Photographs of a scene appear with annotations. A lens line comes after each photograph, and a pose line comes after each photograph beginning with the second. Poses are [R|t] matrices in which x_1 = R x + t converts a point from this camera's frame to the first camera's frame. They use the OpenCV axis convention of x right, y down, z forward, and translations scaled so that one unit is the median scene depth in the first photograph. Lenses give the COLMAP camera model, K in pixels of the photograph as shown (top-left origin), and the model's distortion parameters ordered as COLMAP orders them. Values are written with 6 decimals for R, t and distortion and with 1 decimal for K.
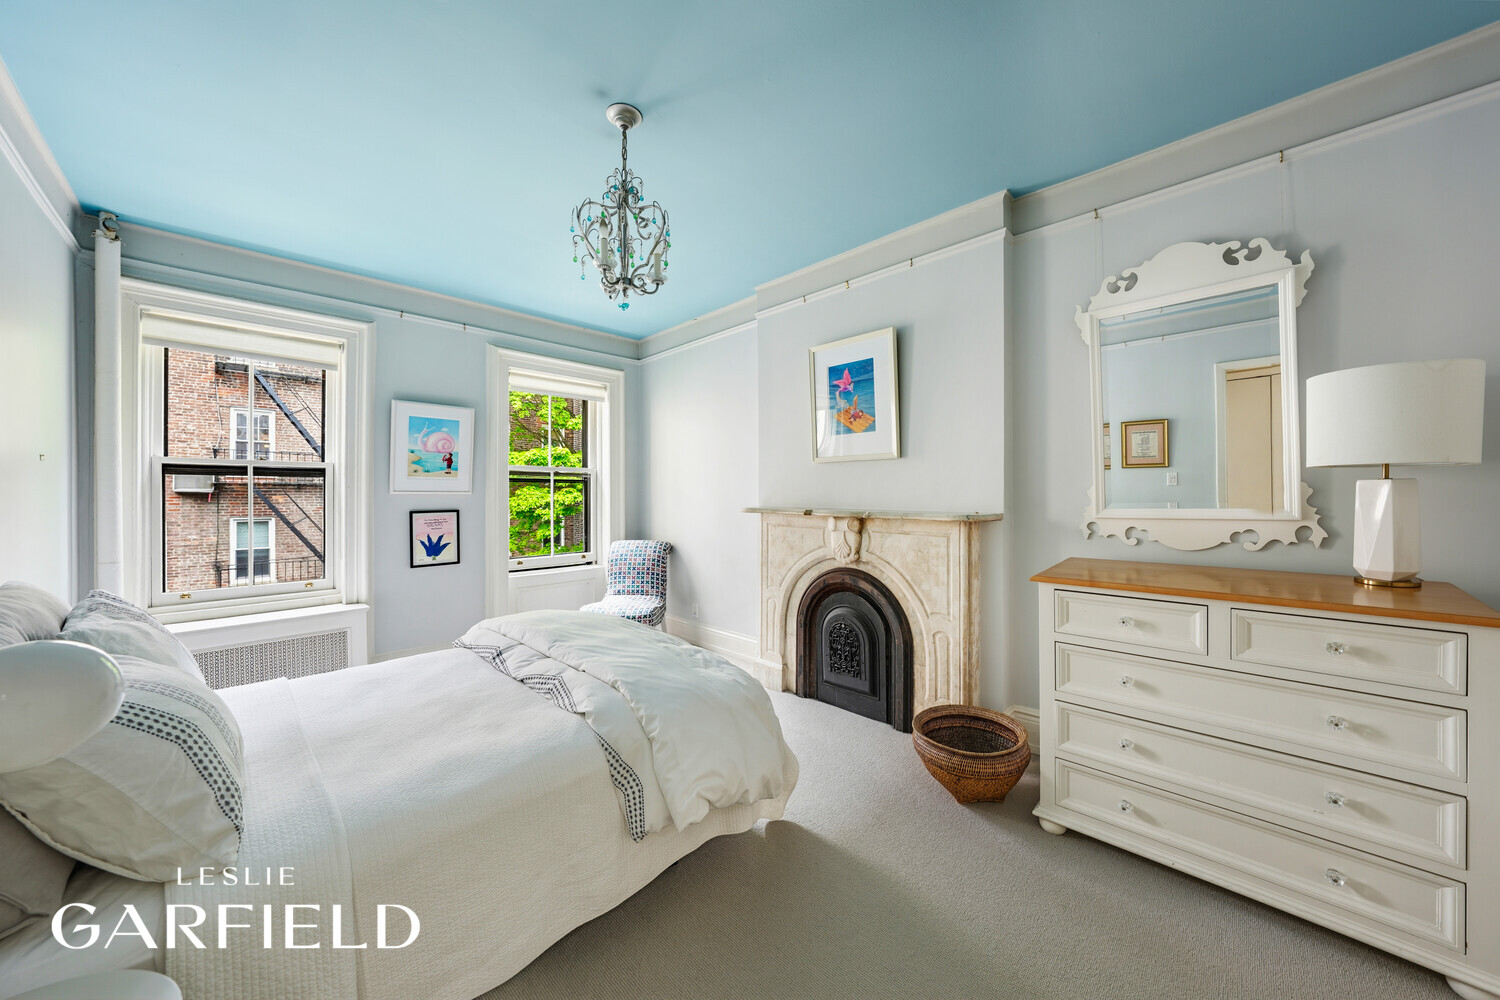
lens RADIAL K [[528.7, 0, 747.2], [0, 528.7, 498.3], [0, 0, 1]] dist [-0.000189, -0.000011]
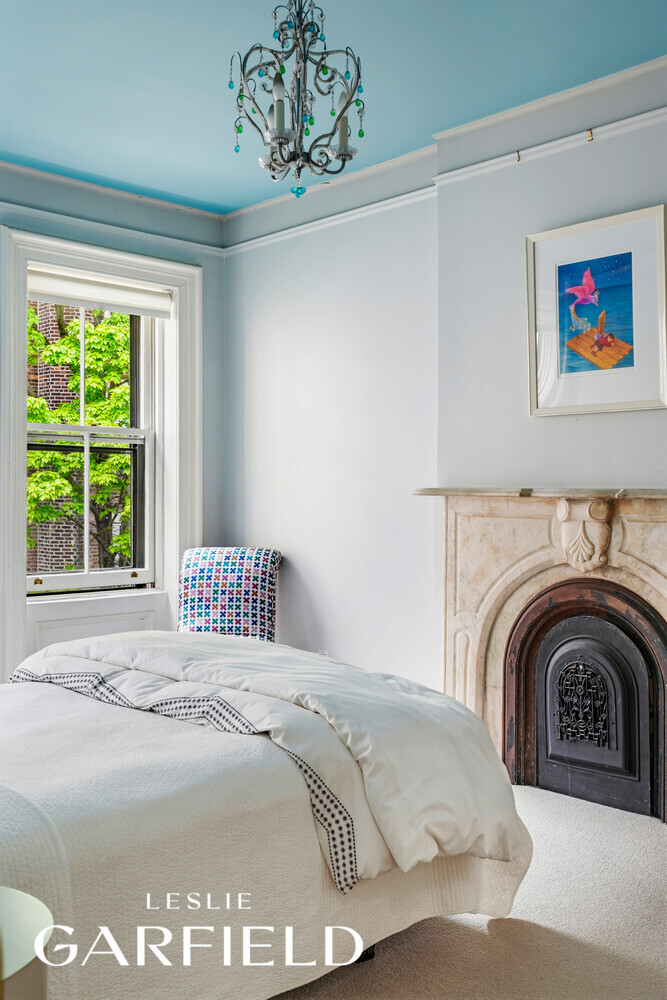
lens RADIAL K [[1006.3, 0, 333.5], [0, 1006.3, 500.0], [0, 0, 1]] dist [0.067010, -0.004633]
pose [[0.999812, 0.005061, -0.018730, -0.097656], [-0.005027, 0.999986, 0.001867, 0.034864], [0.018739, -0.001773, 0.999823, -0.239844]]
